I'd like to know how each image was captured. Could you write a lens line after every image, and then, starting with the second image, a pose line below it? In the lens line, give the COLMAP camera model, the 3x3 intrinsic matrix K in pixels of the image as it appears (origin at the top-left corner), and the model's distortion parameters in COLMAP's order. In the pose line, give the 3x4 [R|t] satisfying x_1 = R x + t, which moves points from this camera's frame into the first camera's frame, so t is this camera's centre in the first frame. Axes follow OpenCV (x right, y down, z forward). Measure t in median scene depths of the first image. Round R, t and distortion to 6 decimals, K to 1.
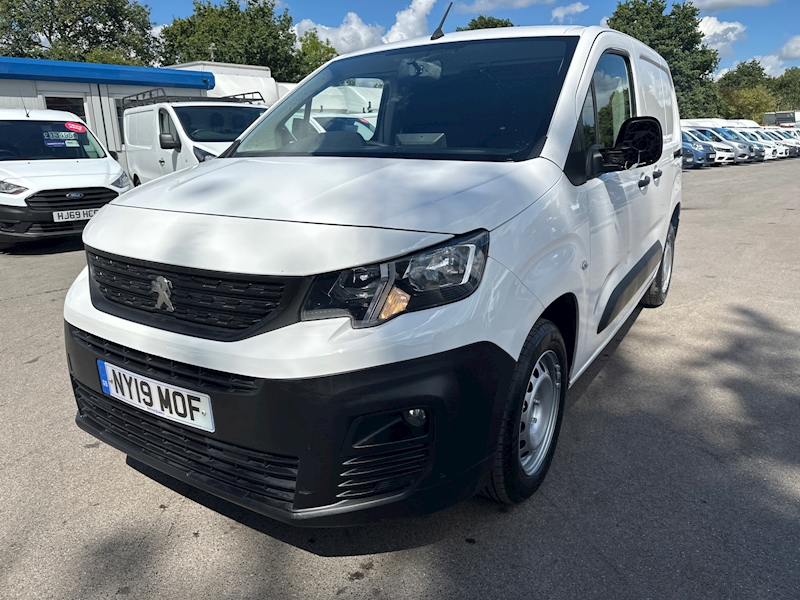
lens RADIAL K [[572.5, 0, 406.2], [0, 572.5, 301.1], [0, 0, 1]] dist [0.019759, -0.022557]
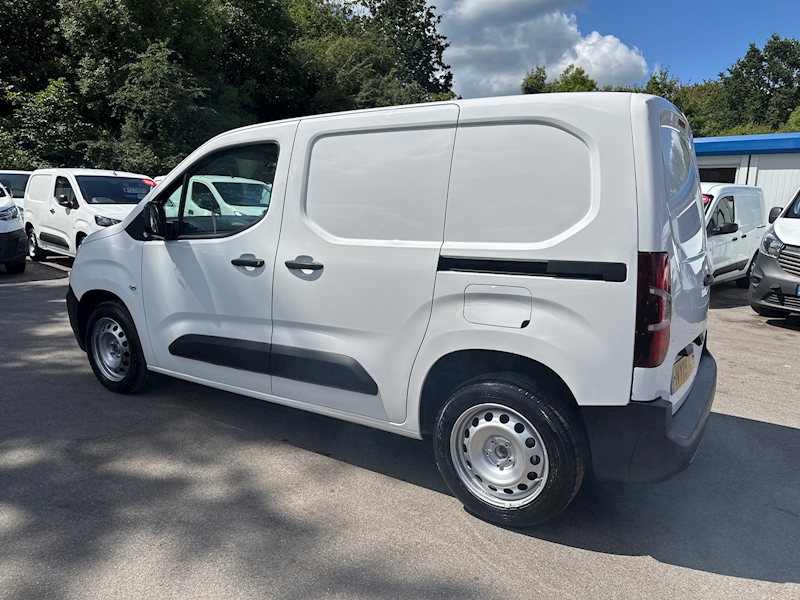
lens RADIAL K [[570.3, 0, 403.1], [0, 570.3, 303.9], [0, 0, 1]] dist [0.035342, -0.038332]
pose [[-0.014208, 0.193801, -0.980938, 1.820141], [-0.293633, 0.936974, 0.189368, -0.526752], [0.955813, 0.290726, 0.043594, 1.579199]]
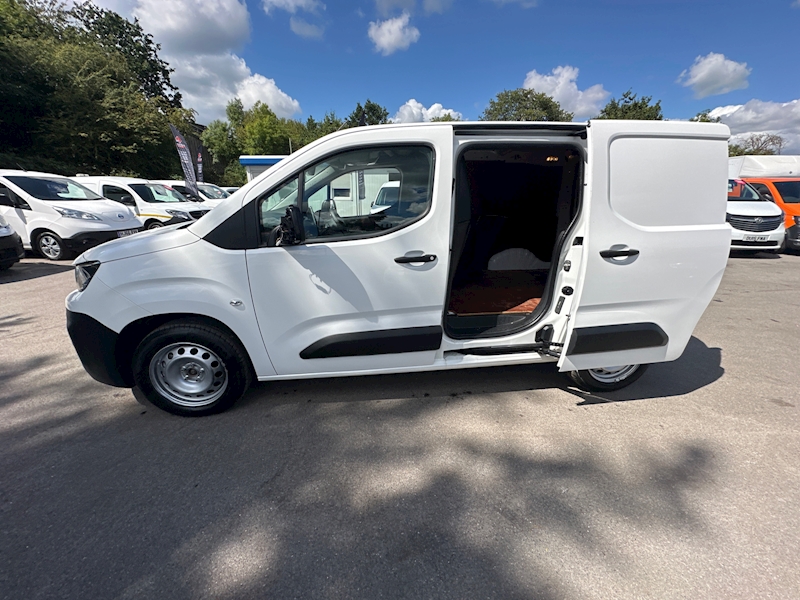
lens RADIAL K [[320.7, 0, 397.8], [0, 320.7, 301.8], [0, 0, 1]] dist [-0.000616, -0.001069]
pose [[0.616950, 0.271261, -0.738776, 1.124670], [-0.230732, 0.959816, 0.159738, -0.280566], [0.752420, 0.071909, 0.654747, 0.729003]]
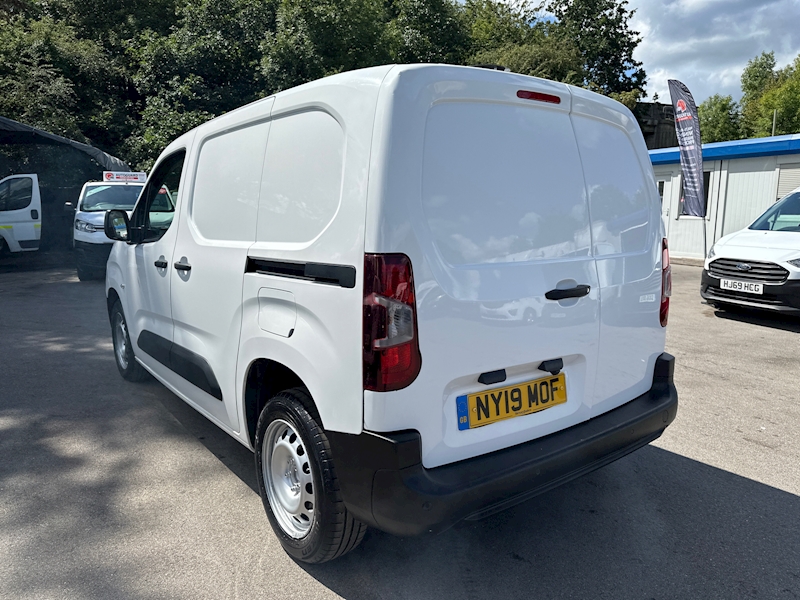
lens RADIAL K [[573.6, 0, 400.0], [0, 573.6, 300.0], [0, 0, 1]] dist [0.006245, -0.011204]
pose [[-0.361568, 0.160521, -0.918423, 1.604894], [-0.251532, 0.931748, 0.261874, -0.686377], [0.897775, 0.325698, -0.296514, 2.213999]]
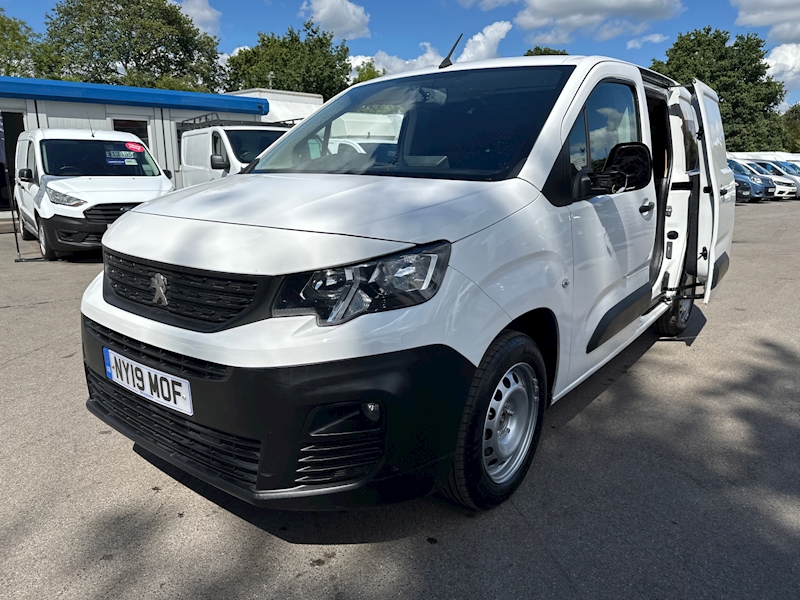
lens RADIAL K [[572.8, 0, 400.0], [0, 572.8, 300.0], [0, 0, 1]] dist [0.029644, -0.036797]
pose [[0.994861, 0.042561, -0.091867, 0.105463], [-0.046745, 0.997943, -0.043882, 0.025344], [0.089811, 0.047951, 0.994804, -0.050247]]
